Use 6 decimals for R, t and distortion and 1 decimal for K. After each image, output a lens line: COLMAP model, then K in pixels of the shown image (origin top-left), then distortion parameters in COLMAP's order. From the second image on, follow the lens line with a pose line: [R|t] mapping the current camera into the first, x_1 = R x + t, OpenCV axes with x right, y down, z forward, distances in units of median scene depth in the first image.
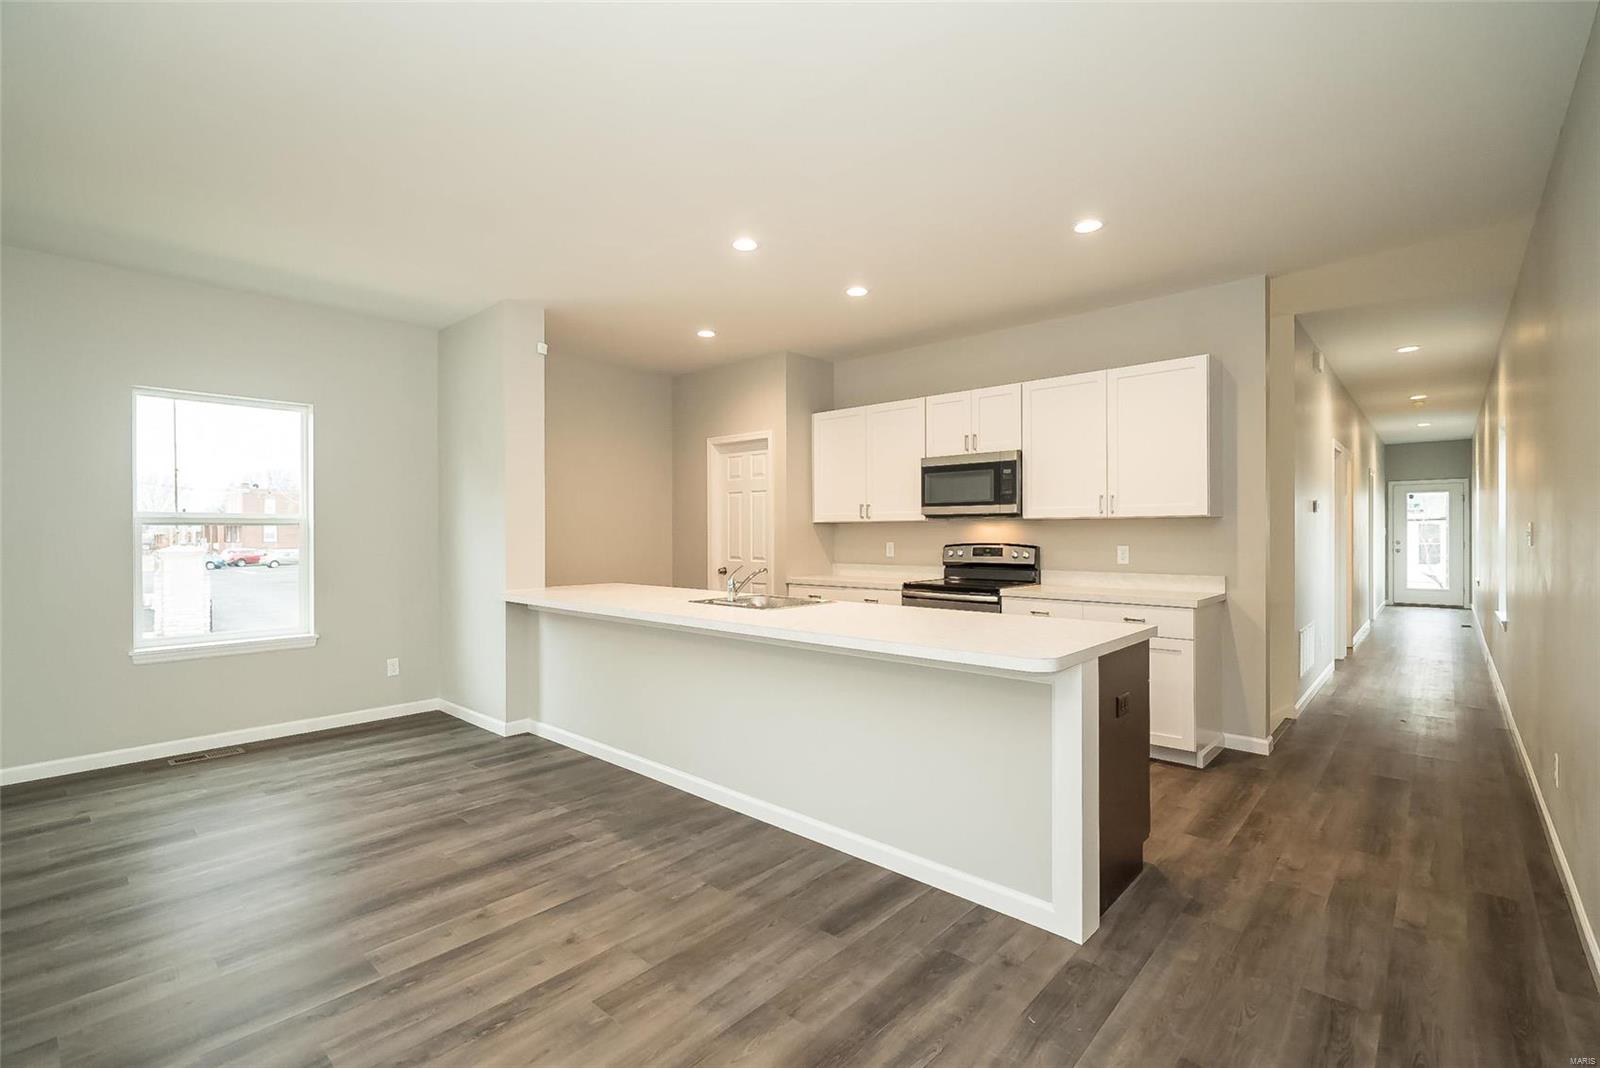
lens RADIAL K [[716.3, 0, 796.3], [0, 716.3, 527.2], [0, 0, 1]] dist [-0.003408, 0.002344]
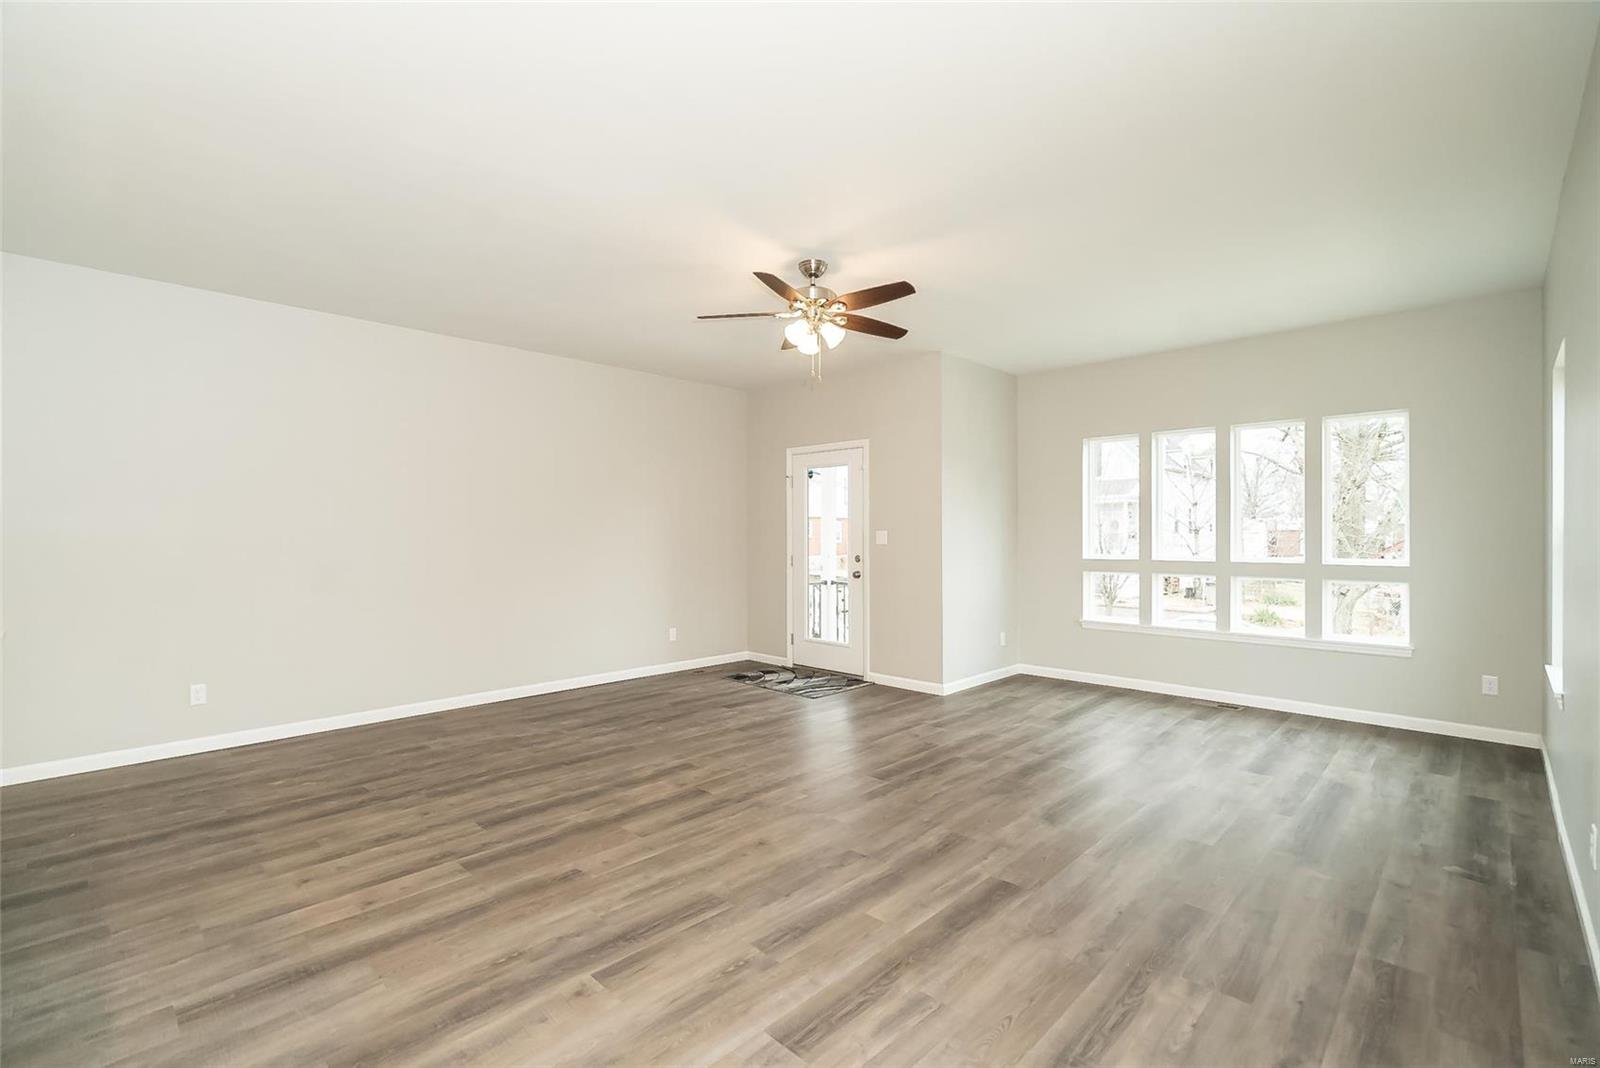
lens RADIAL K [[716.3, 0, 805.5], [0, 716.3, 544.1], [0, 0, 1]] dist [-0.003408, 0.002344]
pose [[-0.999686, 0.005000, 0.024557, -0.585623], [0.005101, 0.999979, 0.004055, 0.004899], [-0.024536, 0.004179, -0.999690, 1.072830]]
